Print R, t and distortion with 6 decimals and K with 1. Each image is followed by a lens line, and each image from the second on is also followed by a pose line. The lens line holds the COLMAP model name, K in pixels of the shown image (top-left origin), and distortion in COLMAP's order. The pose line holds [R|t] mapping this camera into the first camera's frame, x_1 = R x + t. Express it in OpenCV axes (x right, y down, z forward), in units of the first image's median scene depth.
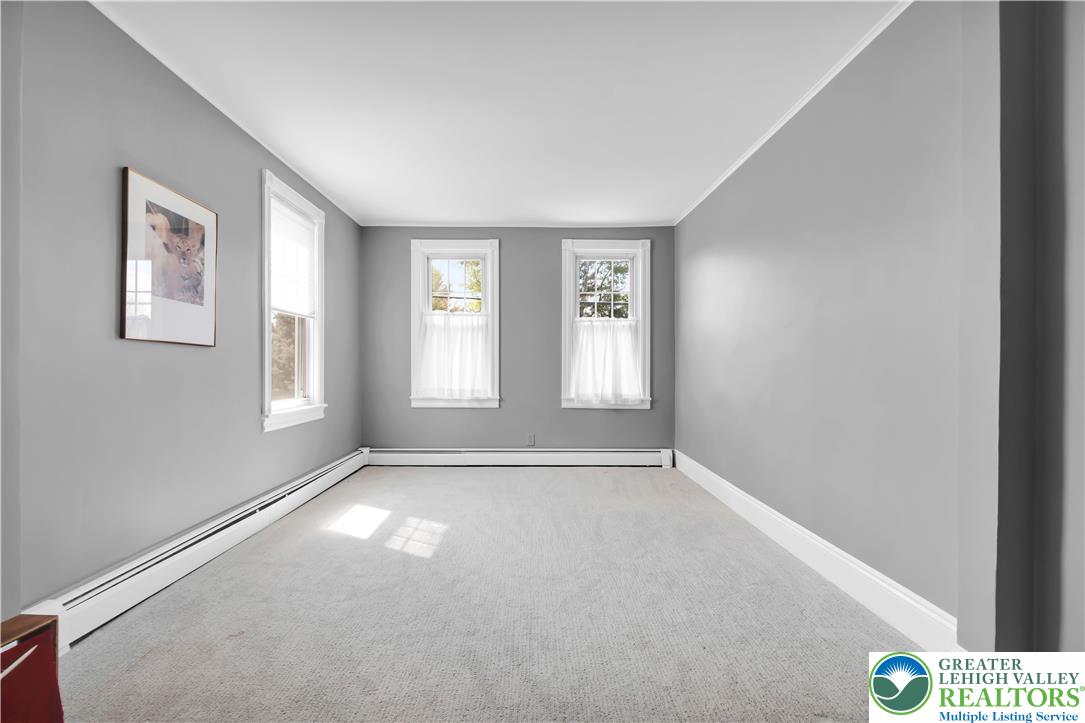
lens RADIAL K [[477.2, 0, 542.6], [0, 477.2, 364.3], [0, 0, 1]] dist [-0.002254, -0.000218]
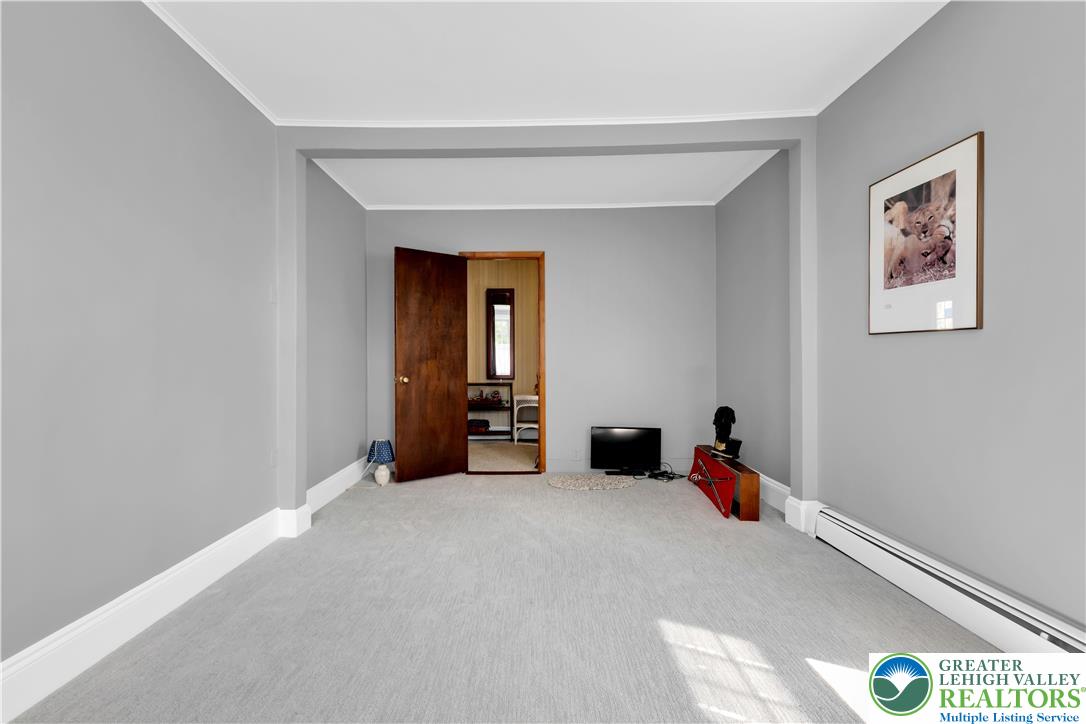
lens RADIAL K [[477.7, 0, 540.8], [0, 477.7, 365.2], [0, 0, 1]] dist [-0.002254, -0.000218]
pose [[-0.999997, 0.002112, 0.001415, -0.062776], [0.002117, 0.999992, 0.003400, 0.013267], [-0.001408, 0.003403, -0.999993, 1.828311]]
